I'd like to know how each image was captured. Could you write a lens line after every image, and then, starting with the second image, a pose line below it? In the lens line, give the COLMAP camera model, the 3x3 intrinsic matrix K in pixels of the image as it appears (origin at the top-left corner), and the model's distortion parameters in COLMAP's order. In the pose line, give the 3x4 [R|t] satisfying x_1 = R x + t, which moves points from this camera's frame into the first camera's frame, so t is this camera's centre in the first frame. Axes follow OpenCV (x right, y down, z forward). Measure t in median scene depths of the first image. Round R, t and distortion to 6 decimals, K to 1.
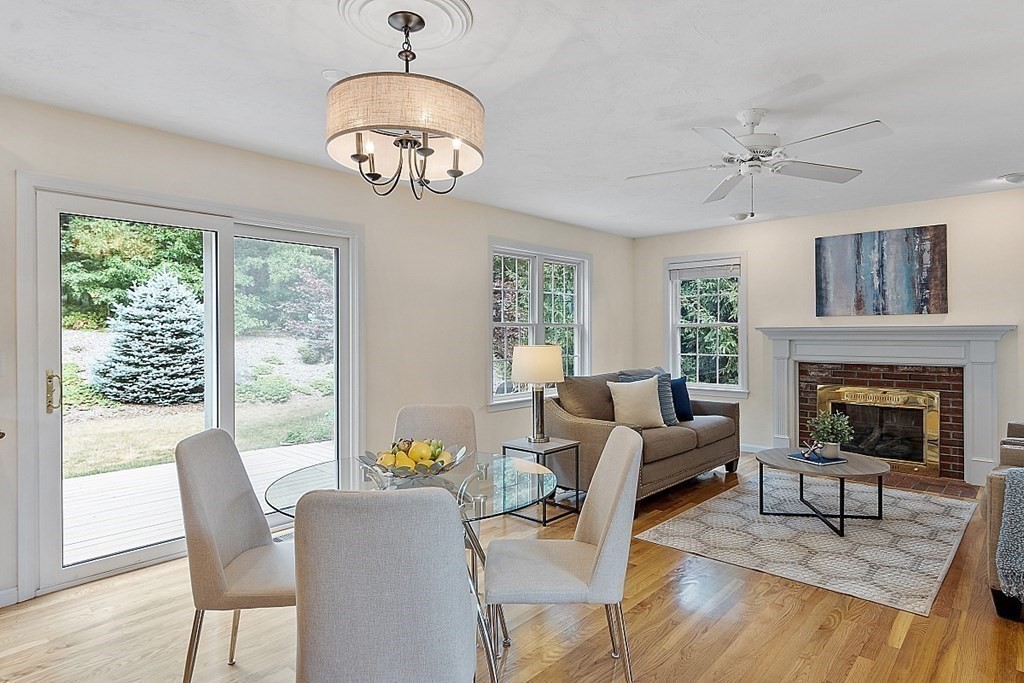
lens RADIAL K [[561.9, 0, 515.7], [0, 561.9, 336.0], [0, 0, 1]] dist [0.005604, -0.004232]
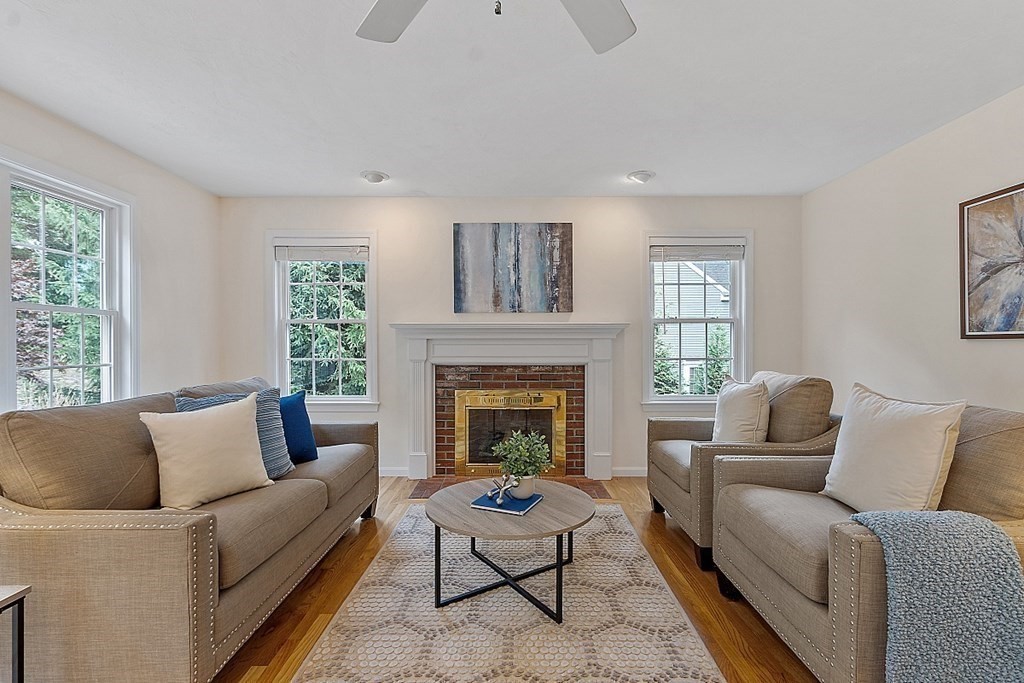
lens RADIAL K [[462.4, 0, 501.1], [0, 462.4, 351.4], [0, 0, 1]] dist [0.001225, 0.000053]
pose [[0.746431, -0.005774, 0.665438, 0.120227], [0.001532, 0.999975, 0.006959, 0.023452], [-0.665462, -0.004175, 0.746420, 0.461719]]
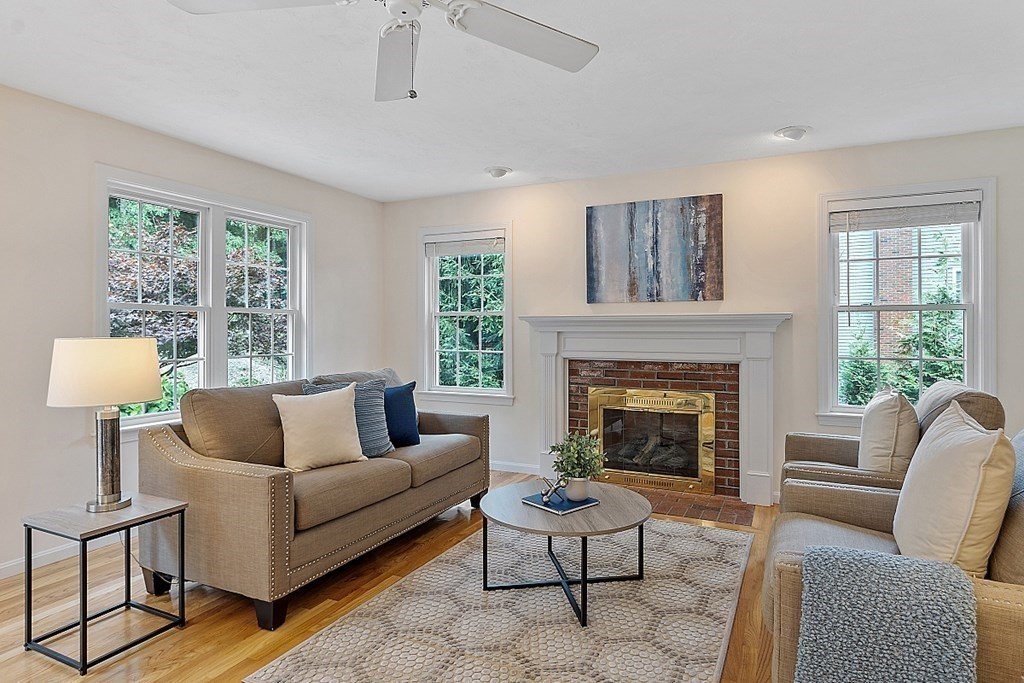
lens RADIAL K [[561.9, 0, 518.2], [0, 561.9, 333.3], [0, 0, 1]] dist [0.005604, -0.004232]
pose [[0.955976, 0.001060, 0.293443, 0.224840], [-0.001511, 0.999998, 0.001309, 0.008652], [-0.293441, -0.001695, 0.955976, 0.282640]]
